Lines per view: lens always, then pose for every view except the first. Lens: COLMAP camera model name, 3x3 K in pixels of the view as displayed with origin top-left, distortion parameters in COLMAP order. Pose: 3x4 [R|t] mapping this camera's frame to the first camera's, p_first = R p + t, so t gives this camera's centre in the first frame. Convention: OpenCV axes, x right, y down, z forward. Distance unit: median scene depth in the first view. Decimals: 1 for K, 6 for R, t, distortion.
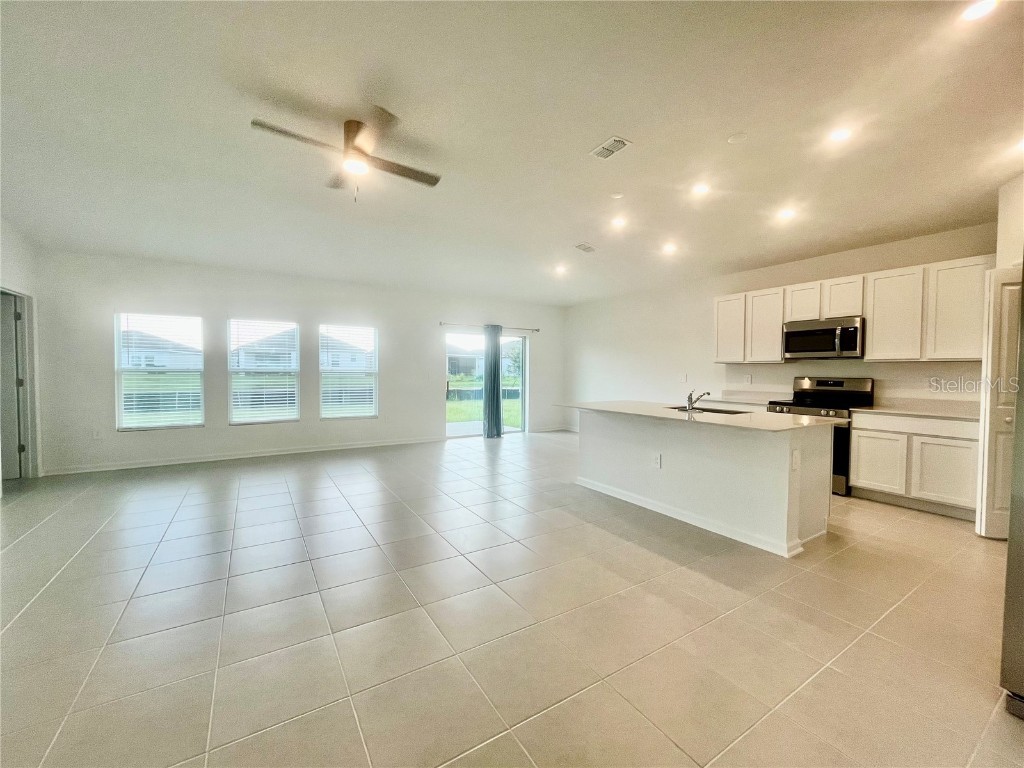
lens RADIAL K [[415.0, 0, 512.2], [0, 415.0, 384.2], [0, 0, 1]] dist [0.019965, 0.000090]
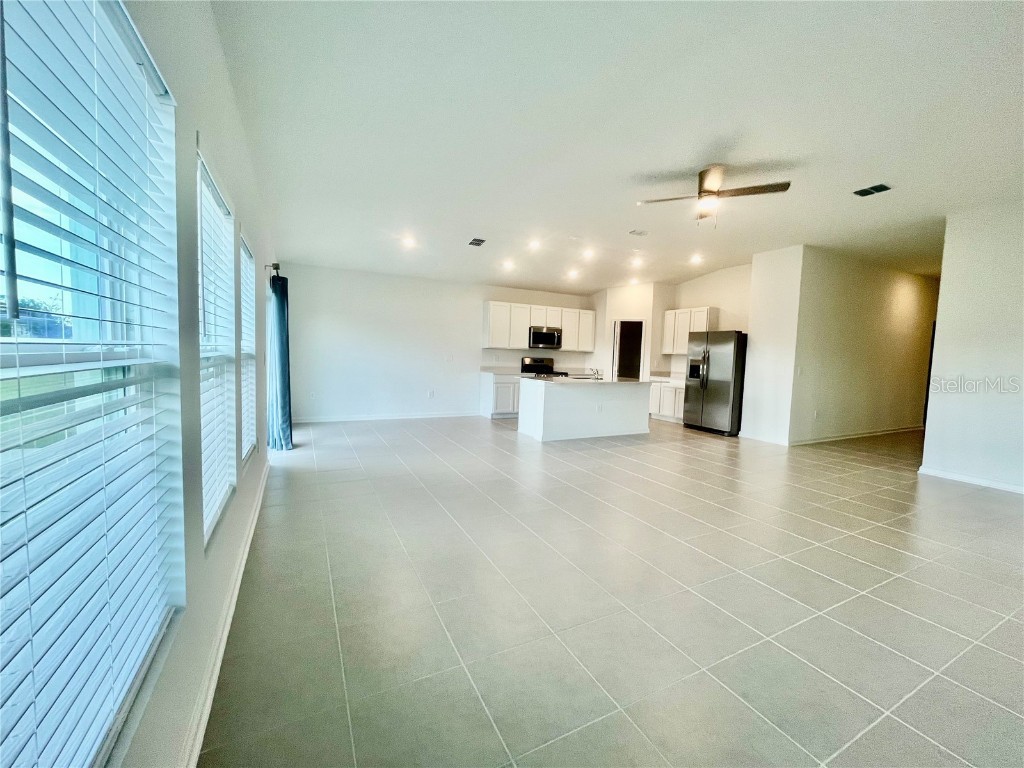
lens RADIAL K [[415.0, 0, 511.1], [0, 415.0, 384.8], [0, 0, 1]] dist [0.019965, 0.000090]
pose [[0.099790, -0.079138, 0.991856, -1.140600], [-0.000531, 0.996828, 0.079588, -0.044442], [-0.995008, -0.008469, 0.099432, 0.964953]]
